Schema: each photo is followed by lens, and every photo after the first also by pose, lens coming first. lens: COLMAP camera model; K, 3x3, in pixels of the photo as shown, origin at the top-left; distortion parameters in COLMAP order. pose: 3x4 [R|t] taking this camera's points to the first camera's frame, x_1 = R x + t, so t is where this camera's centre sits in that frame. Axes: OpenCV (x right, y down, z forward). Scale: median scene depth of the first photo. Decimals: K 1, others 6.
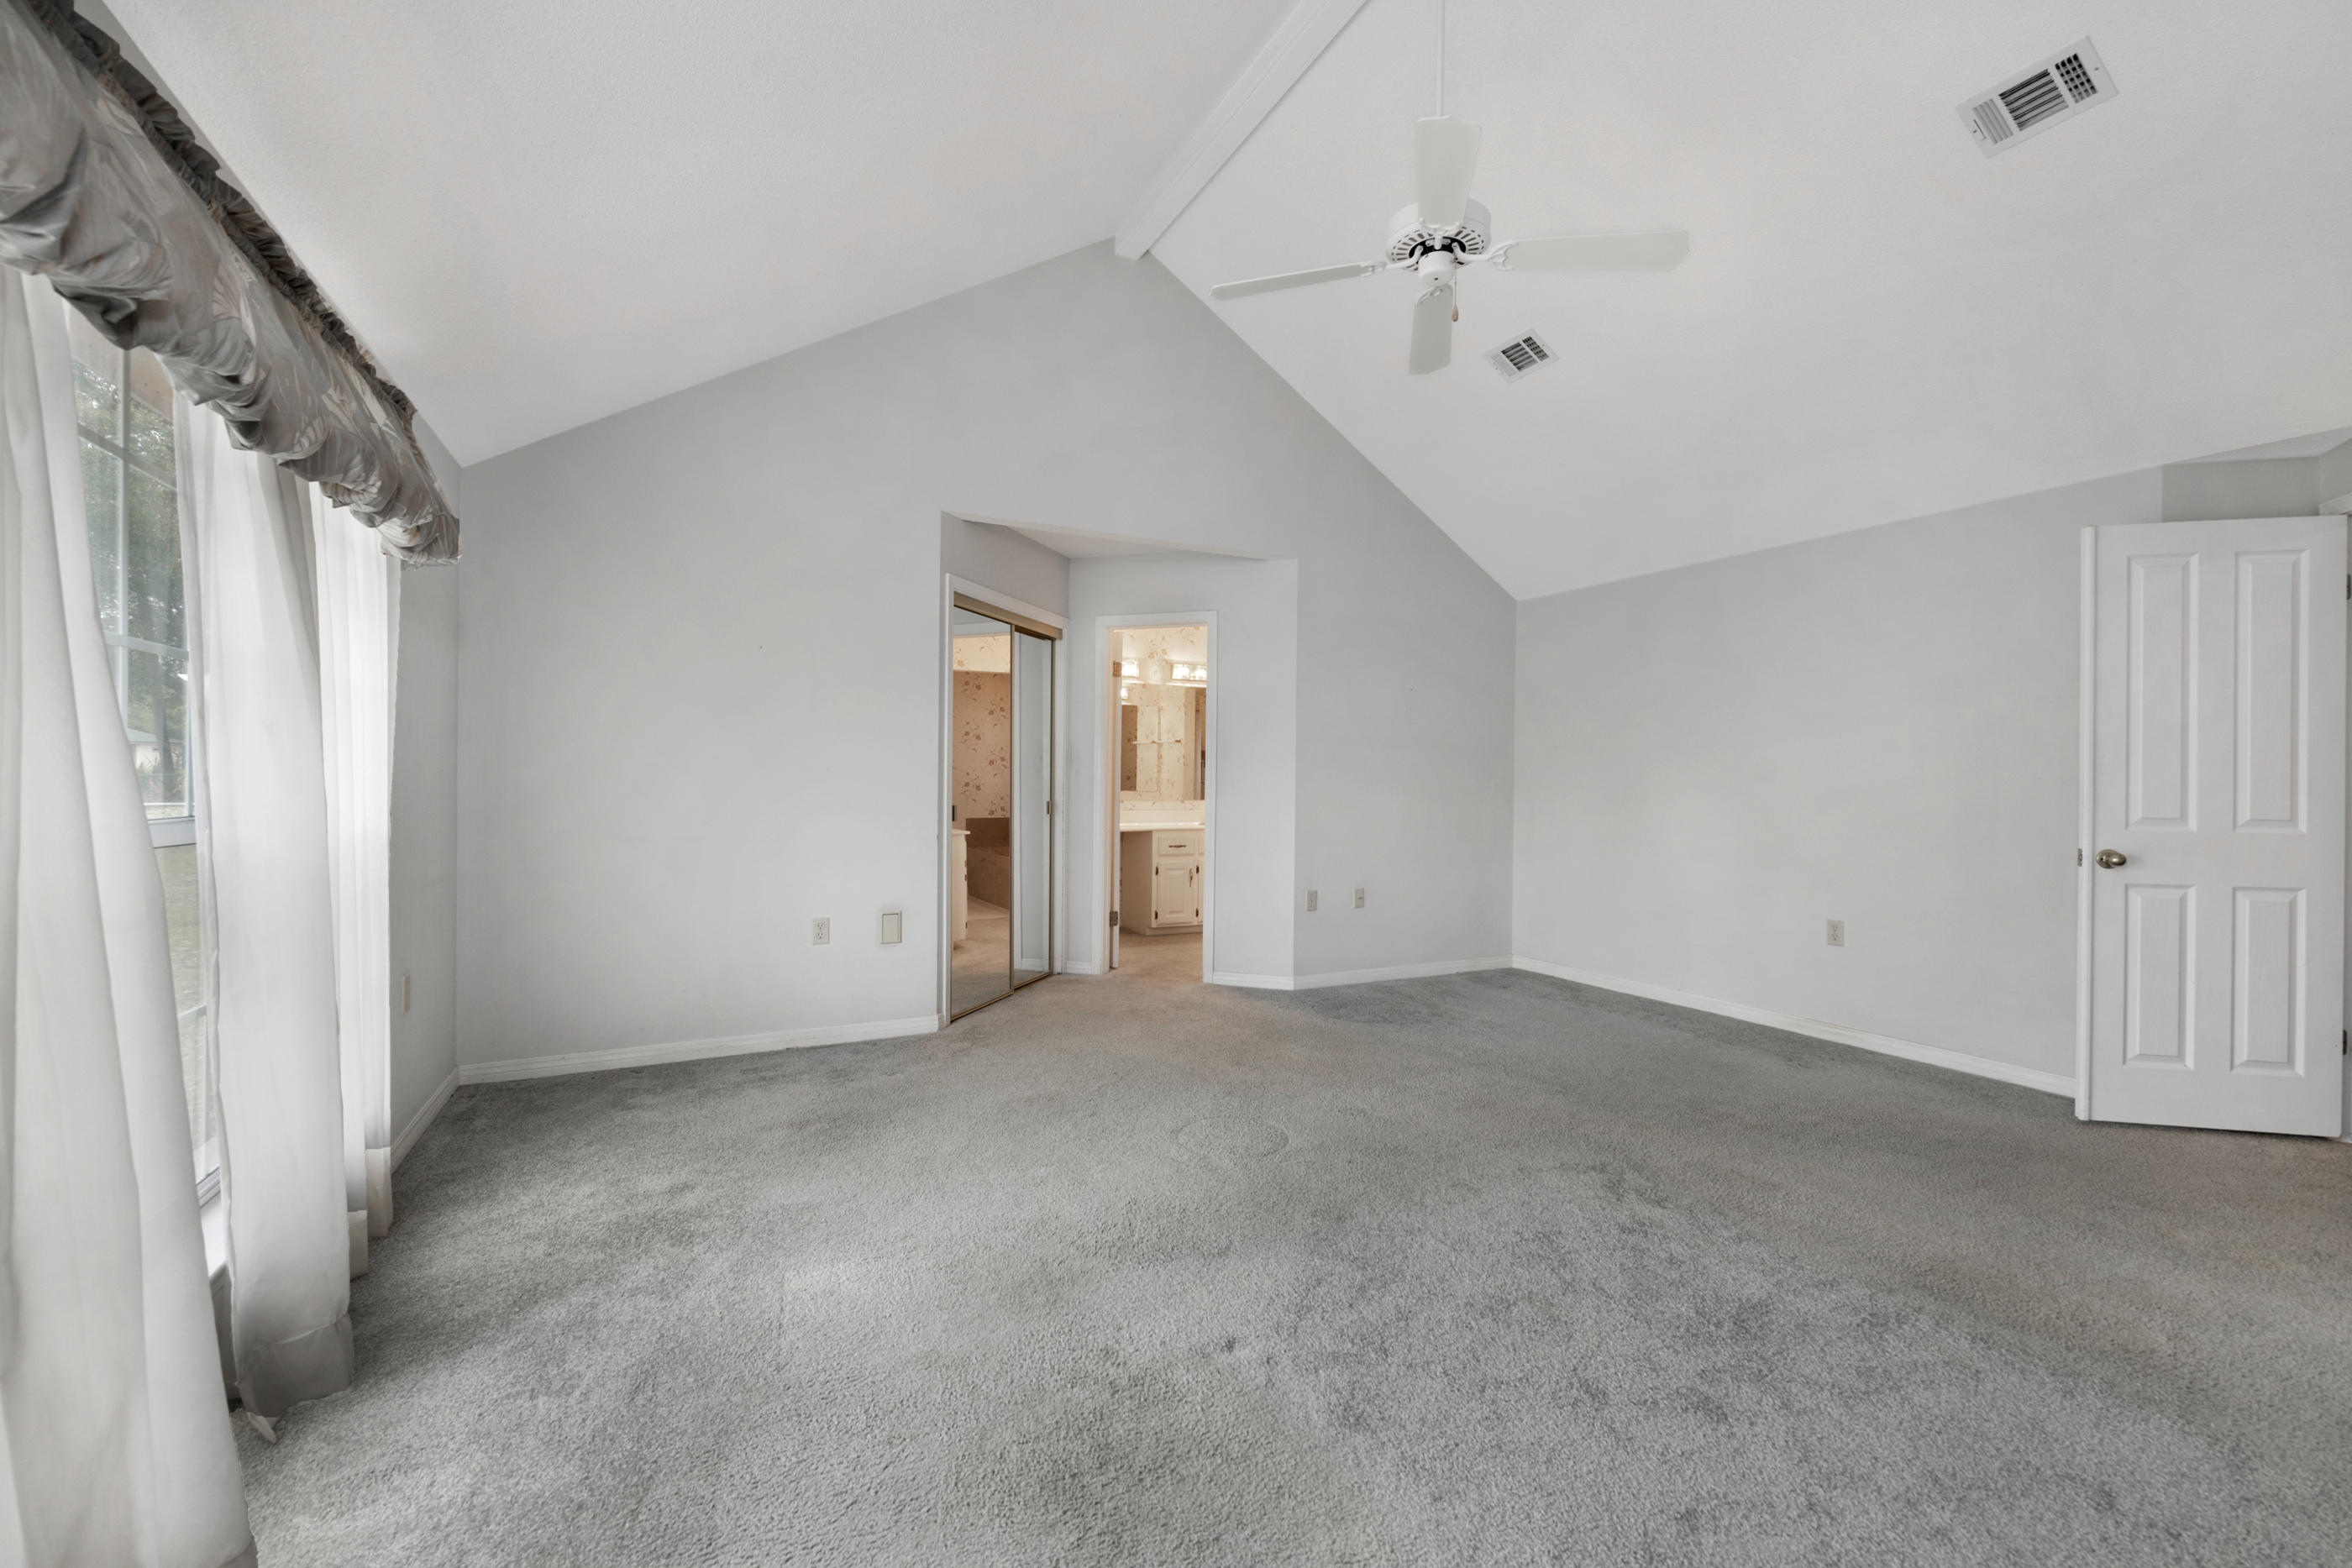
lens RADIAL K [[982.9, 0, 1176.0], [0, 982.9, 784.0], [0, 0, 1]] dist [-0.001060, -0.000235]
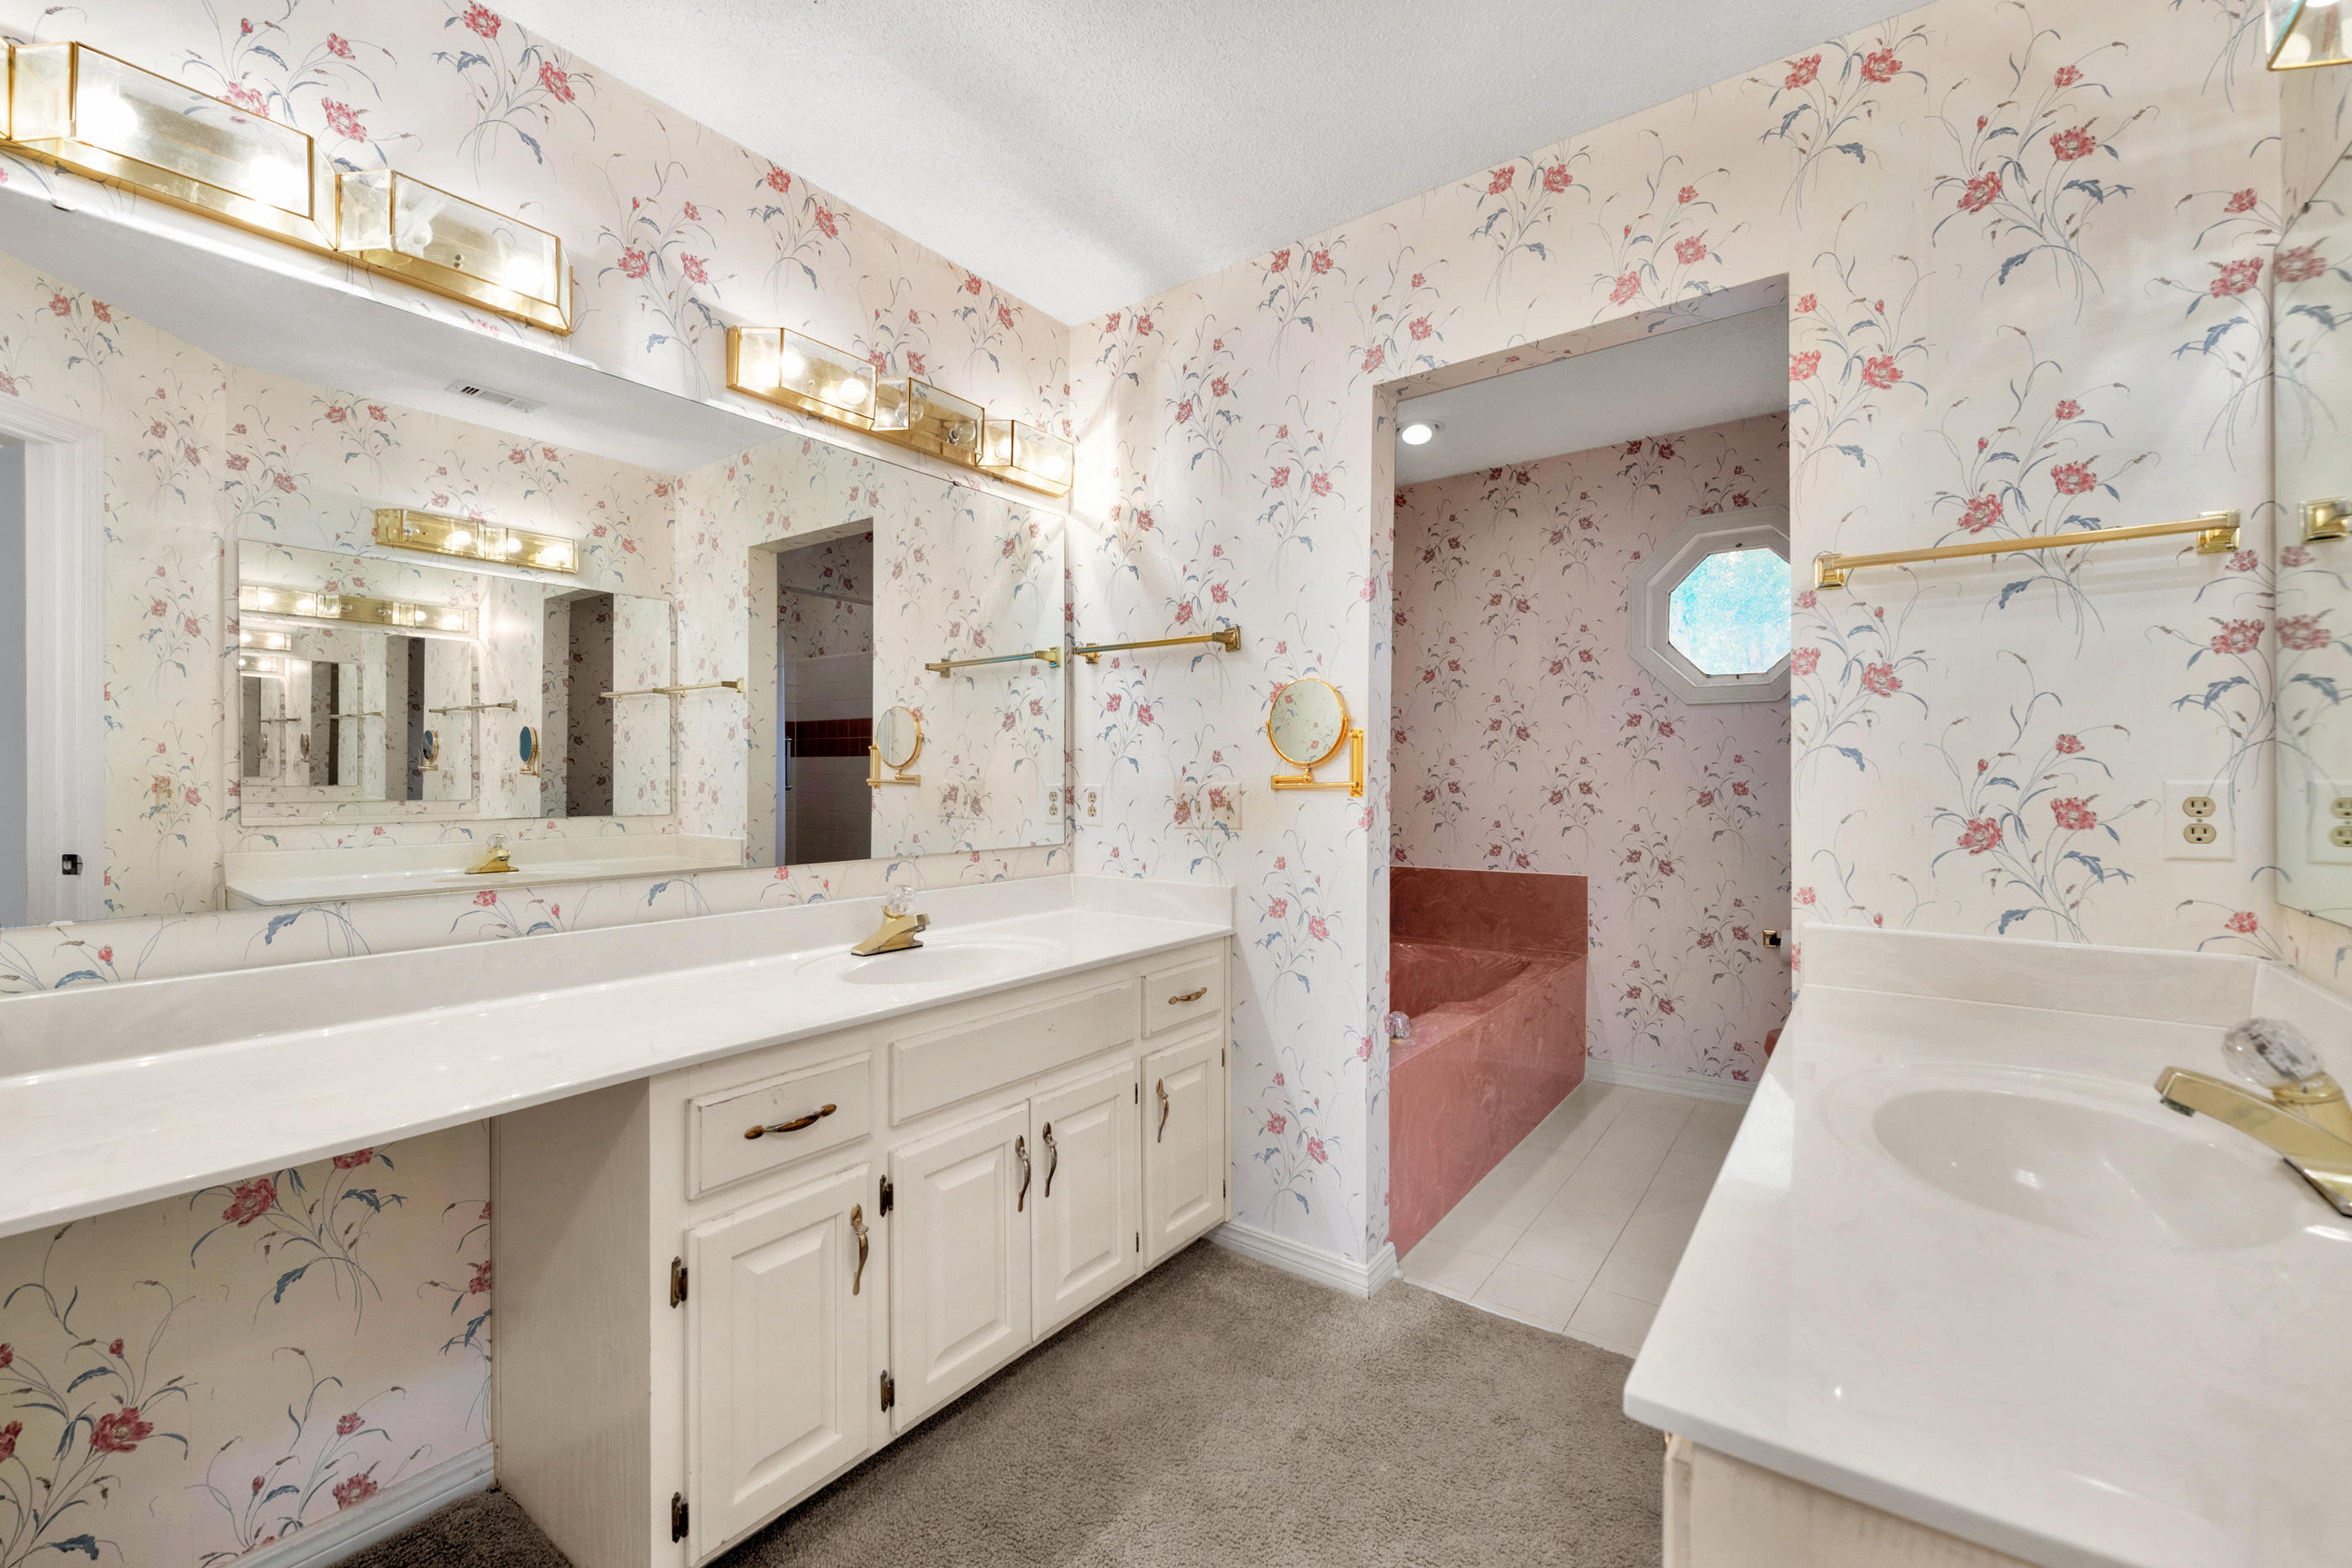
lens RADIAL K [[959.1, 0, 1176.0], [0, 959.1, 784.0], [0, 0, 1]] dist [0.001230, -0.000204]
pose [[0.892299, -0.012897, 0.451260, -0.013264], [0.011709, 0.999917, 0.005423, -0.005481], [-0.451293, 0.000445, 0.892376, 0.657253]]
